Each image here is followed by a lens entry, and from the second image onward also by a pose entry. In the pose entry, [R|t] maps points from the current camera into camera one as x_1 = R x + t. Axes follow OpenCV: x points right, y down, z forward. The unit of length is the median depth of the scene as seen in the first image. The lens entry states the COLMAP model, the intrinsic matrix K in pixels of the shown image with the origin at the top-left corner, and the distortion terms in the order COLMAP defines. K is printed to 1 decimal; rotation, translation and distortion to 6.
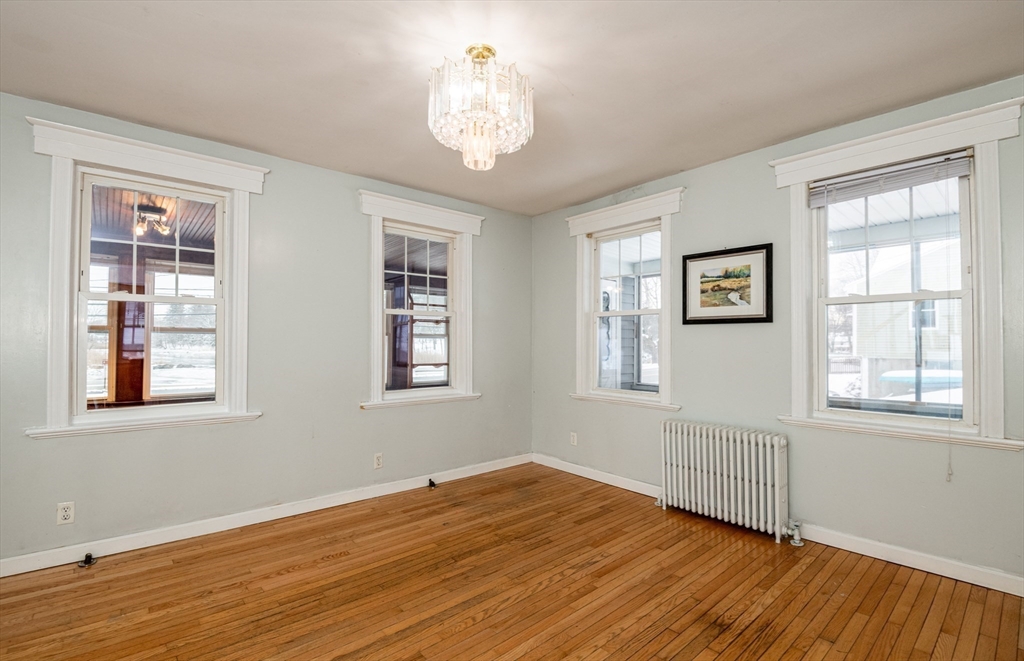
lens RADIAL K [[470.7, 0, 512.0], [0, 470.7, 330.5], [0, 0, 1]] dist [-0.001770, -0.000860]
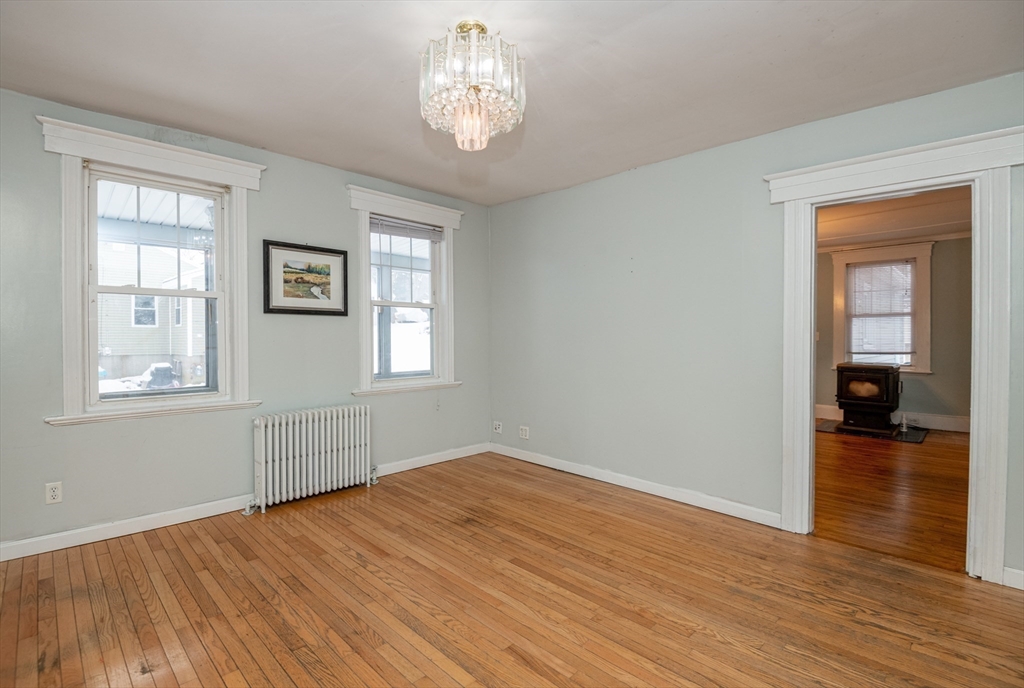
lens RADIAL K [[474.6, 0, 512.0], [0, 474.6, 344.0], [0, 0, 1]] dist [-0.004192, -0.000702]
pose [[-0.066517, -0.010150, 0.997734, -0.679677], [-0.018809, 0.999783, 0.008917, 0.034798], [-0.997608, -0.018173, -0.066693, 0.627806]]
